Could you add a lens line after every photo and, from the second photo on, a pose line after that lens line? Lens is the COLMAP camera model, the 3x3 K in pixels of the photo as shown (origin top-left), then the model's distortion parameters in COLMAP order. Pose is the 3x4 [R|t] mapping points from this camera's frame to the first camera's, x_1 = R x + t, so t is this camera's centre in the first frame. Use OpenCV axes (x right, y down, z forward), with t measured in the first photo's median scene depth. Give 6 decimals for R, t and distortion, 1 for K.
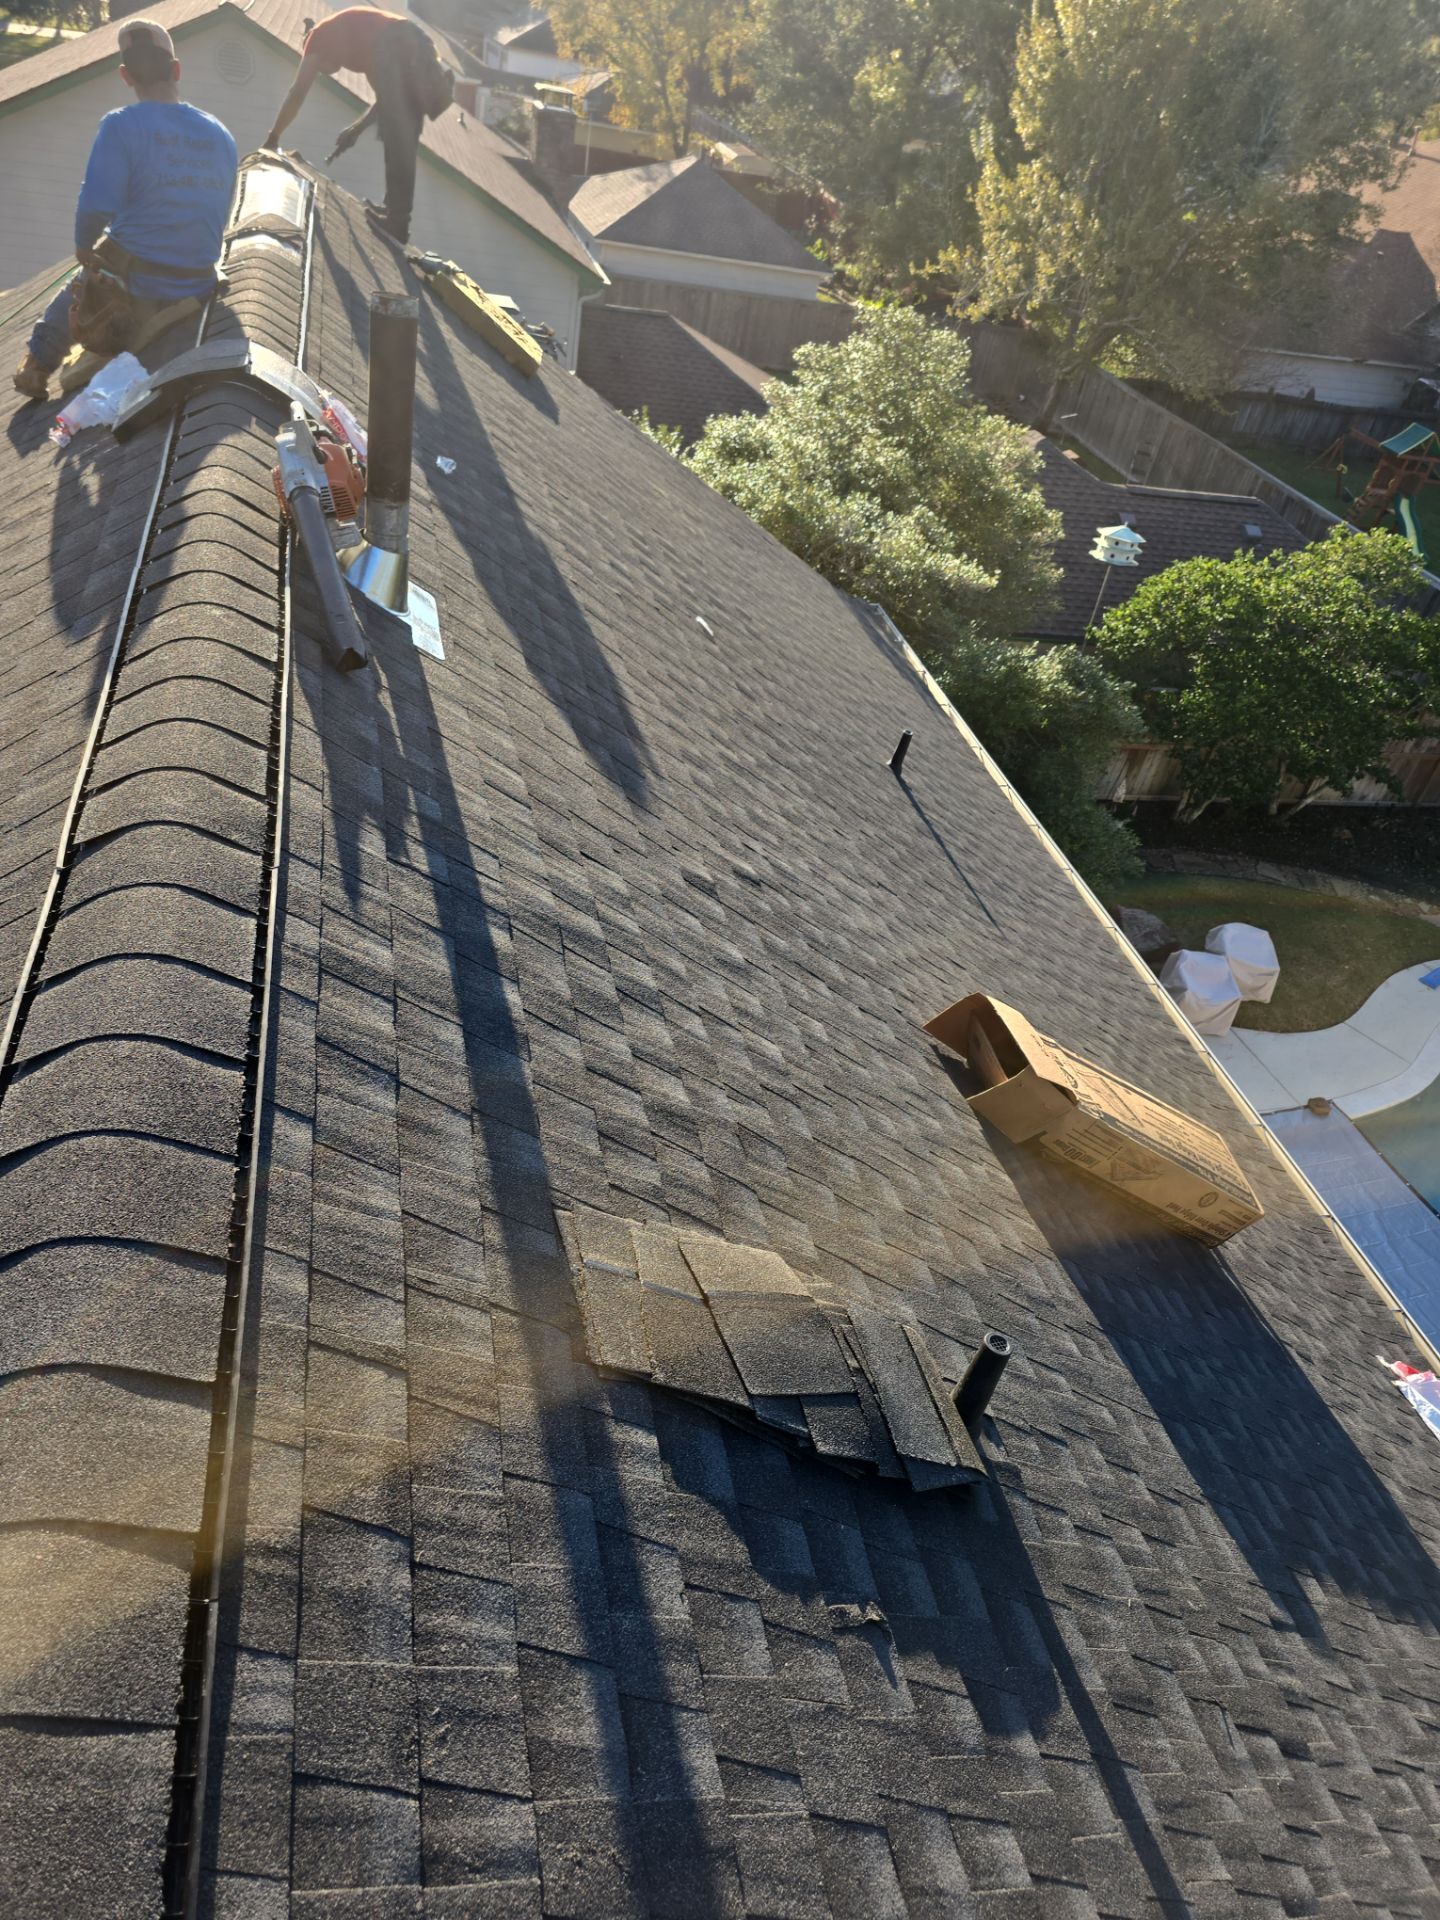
lens RADIAL K [[1279.0, 0, 709.7], [0, 1279.0, 971.4], [0, 0, 1]] dist [0.061109, -0.049039]
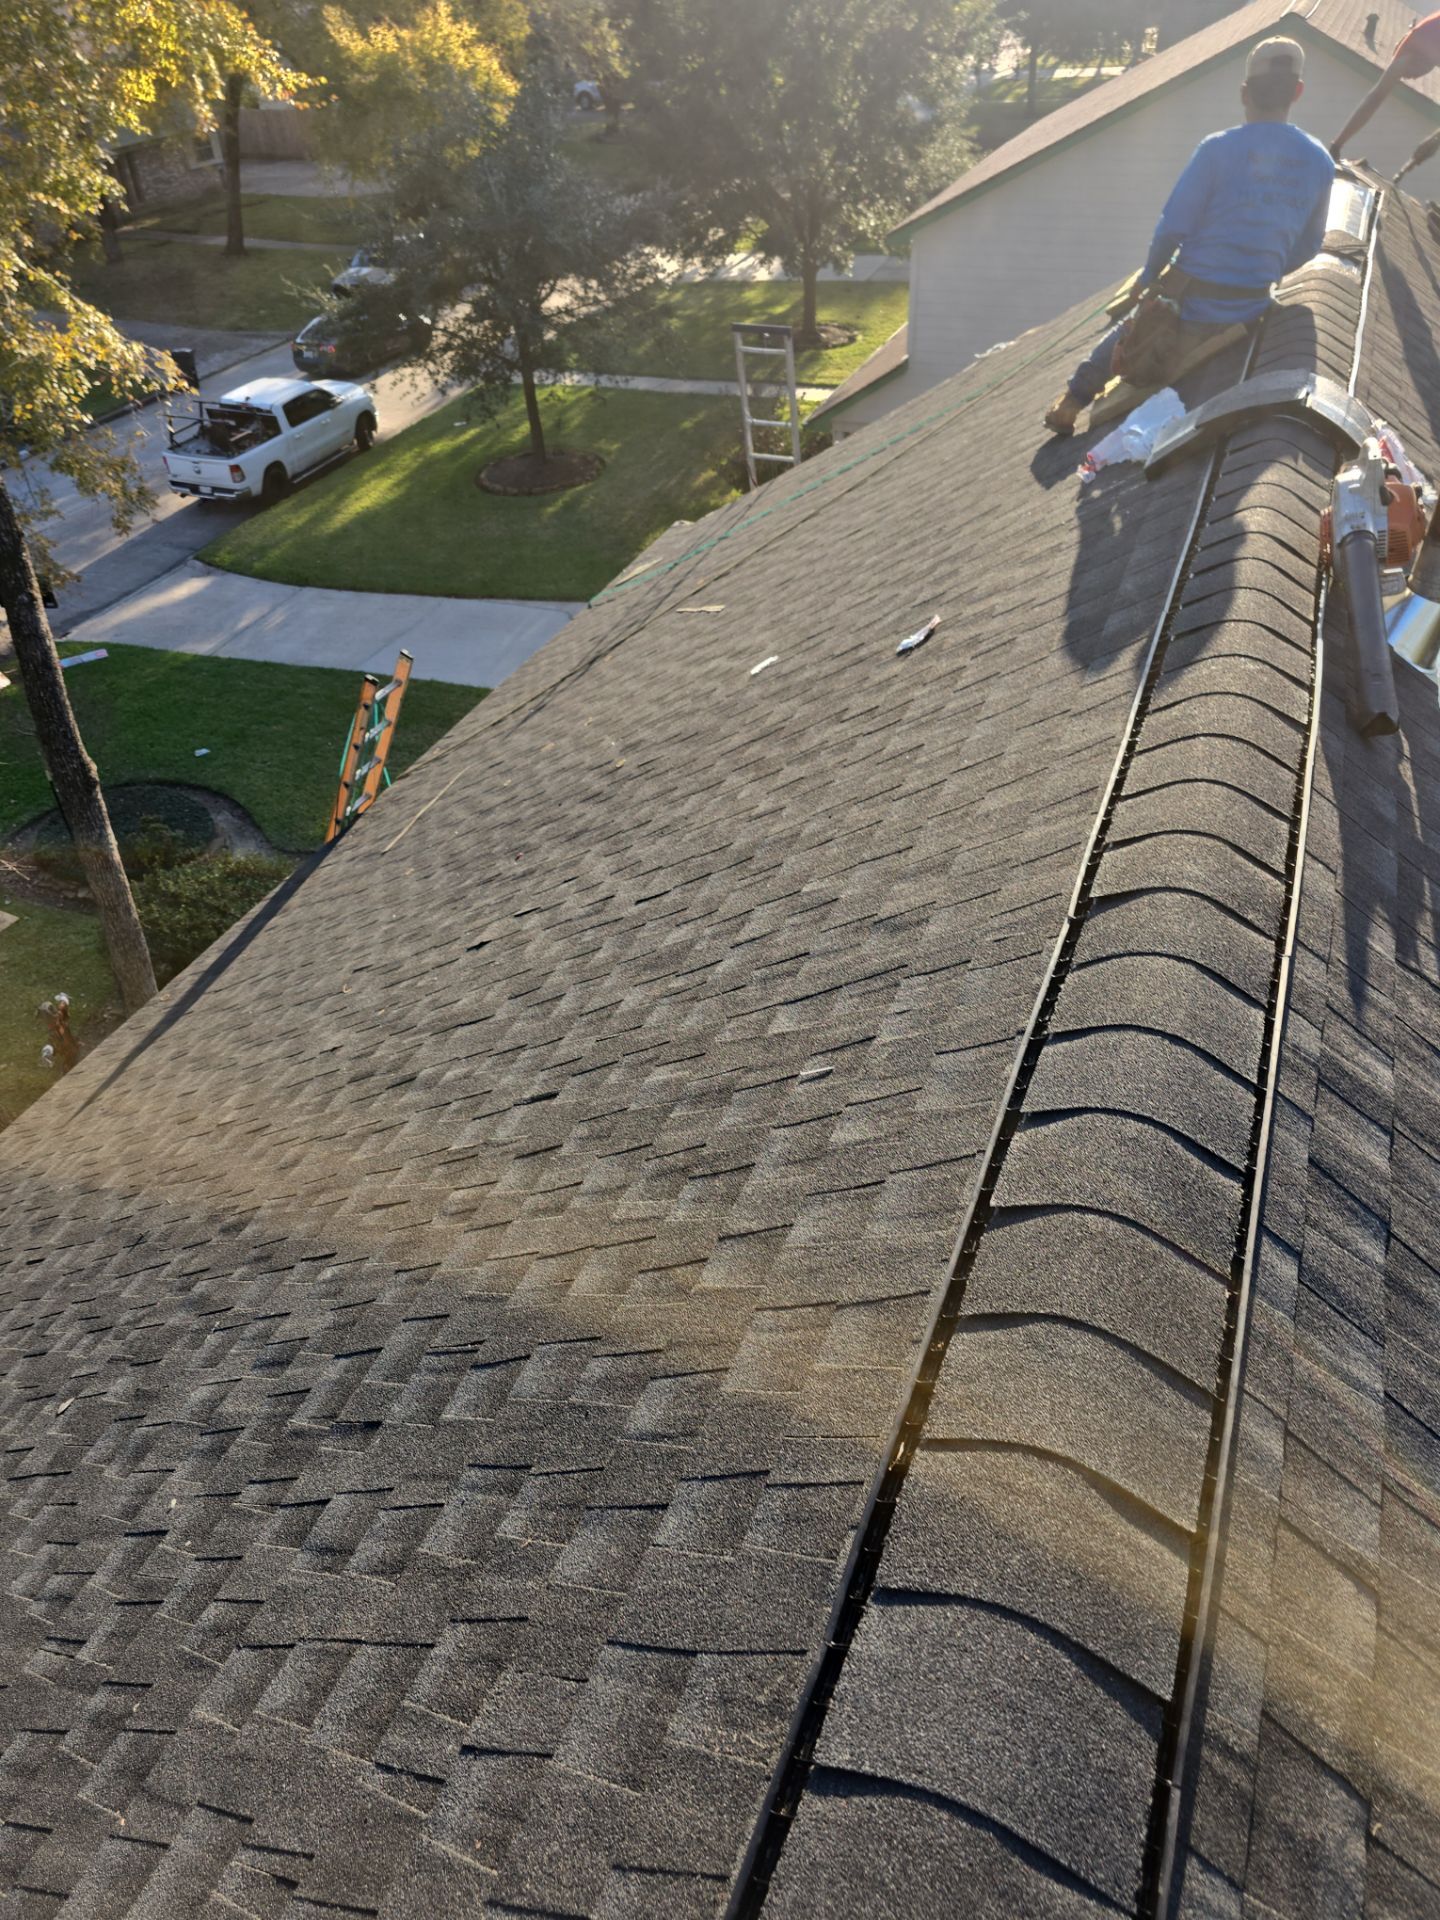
lens RADIAL K [[1279.0, 0, 712.4], [0, 1279.0, 965.7], [0, 0, 1]] dist [0.061109, -0.049039]
pose [[0.806893, 0.212943, -0.550980, -0.149617], [-0.218718, 0.974169, 0.056190, -0.034300], [0.548712, 0.075170, 0.832625, 0.006463]]
